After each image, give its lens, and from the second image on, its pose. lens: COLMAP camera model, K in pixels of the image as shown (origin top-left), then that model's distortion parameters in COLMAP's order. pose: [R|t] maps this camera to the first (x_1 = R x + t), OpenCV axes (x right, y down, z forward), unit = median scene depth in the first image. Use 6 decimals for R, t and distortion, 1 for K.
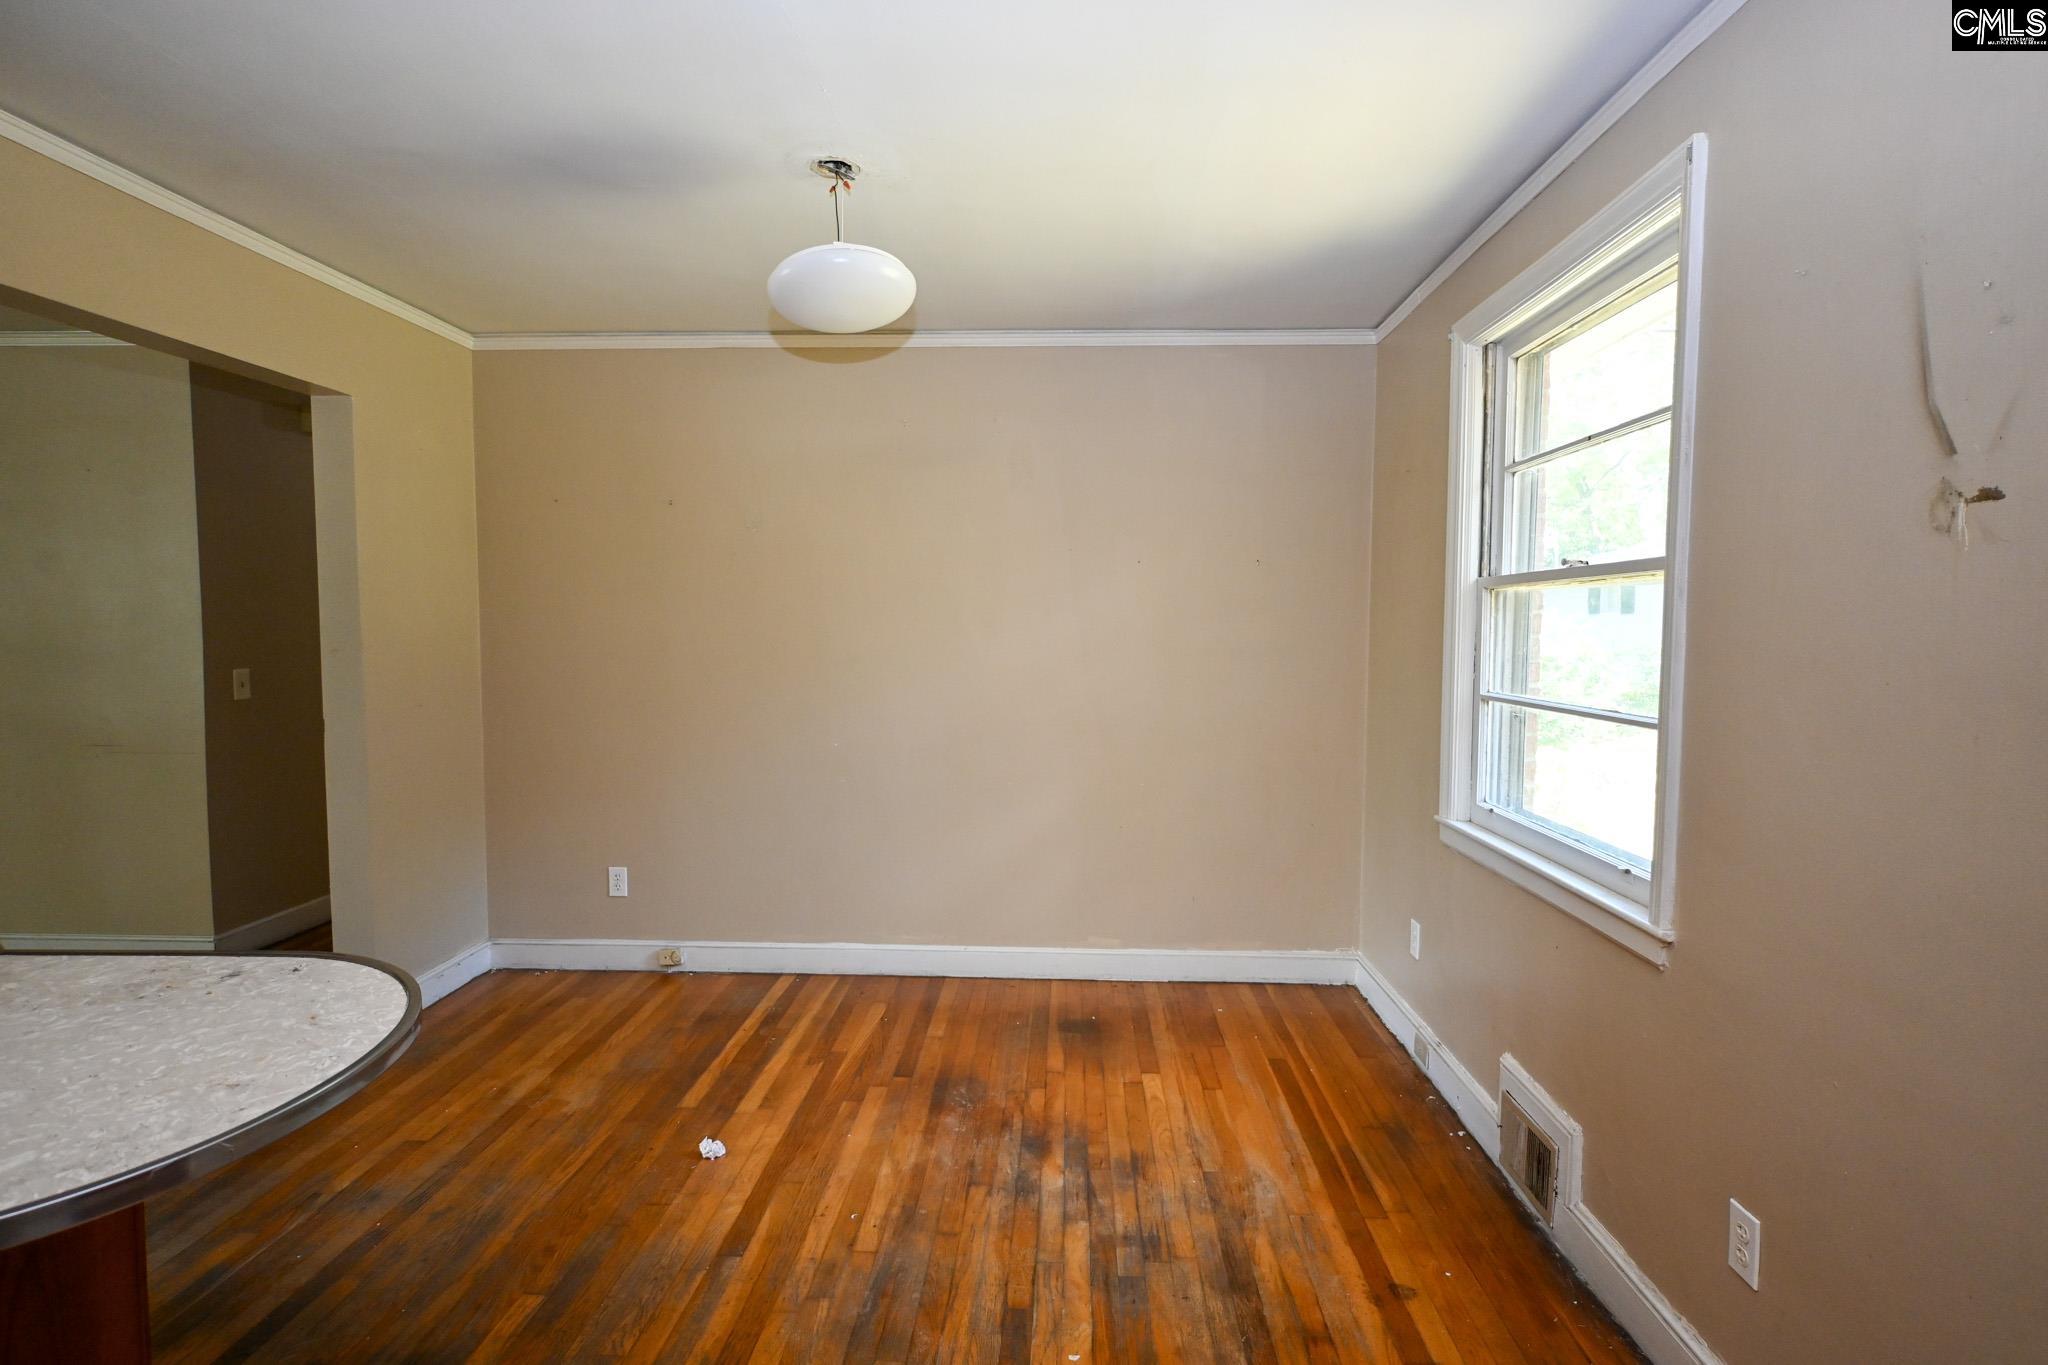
lens RADIAL K [[1033.5, 0, 1030.5], [0, 1033.5, 684.0], [0, 0, 1]] dist [-0.002592, 0.002004]
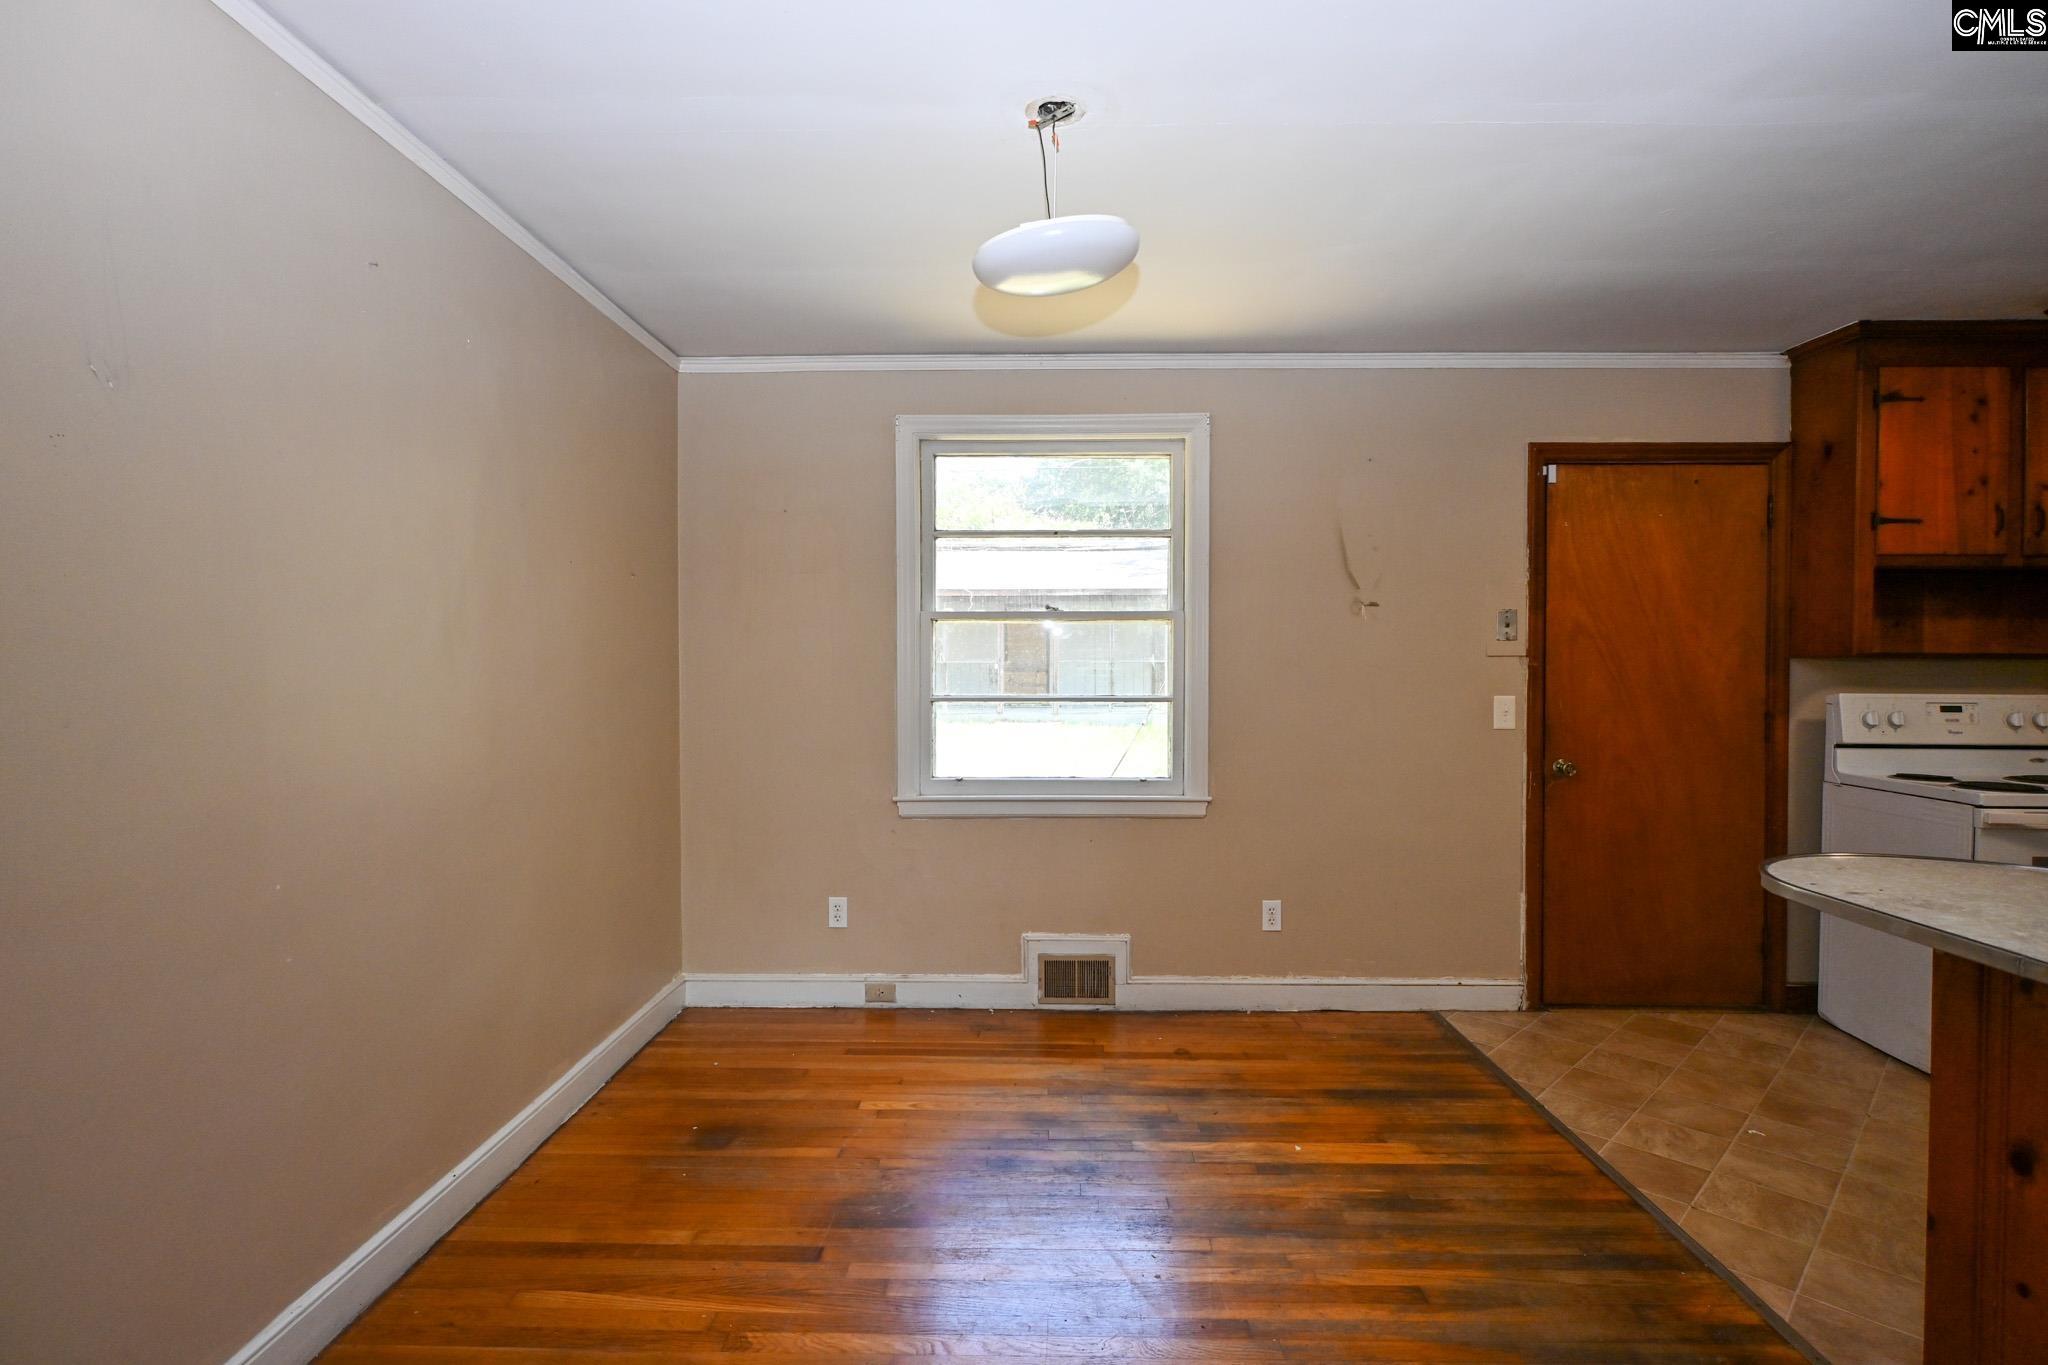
lens RADIAL K [[1010.9, 0, 1028.3], [0, 1010.9, 685.9], [0, 0, 1]] dist [-0.003712, 0.002199]
pose [[-0.020729, -0.027186, 0.999415, -1.149791], [0.055586, 0.998053, 0.028302, -0.046658], [-0.998239, 0.056140, -0.019178, 1.168841]]
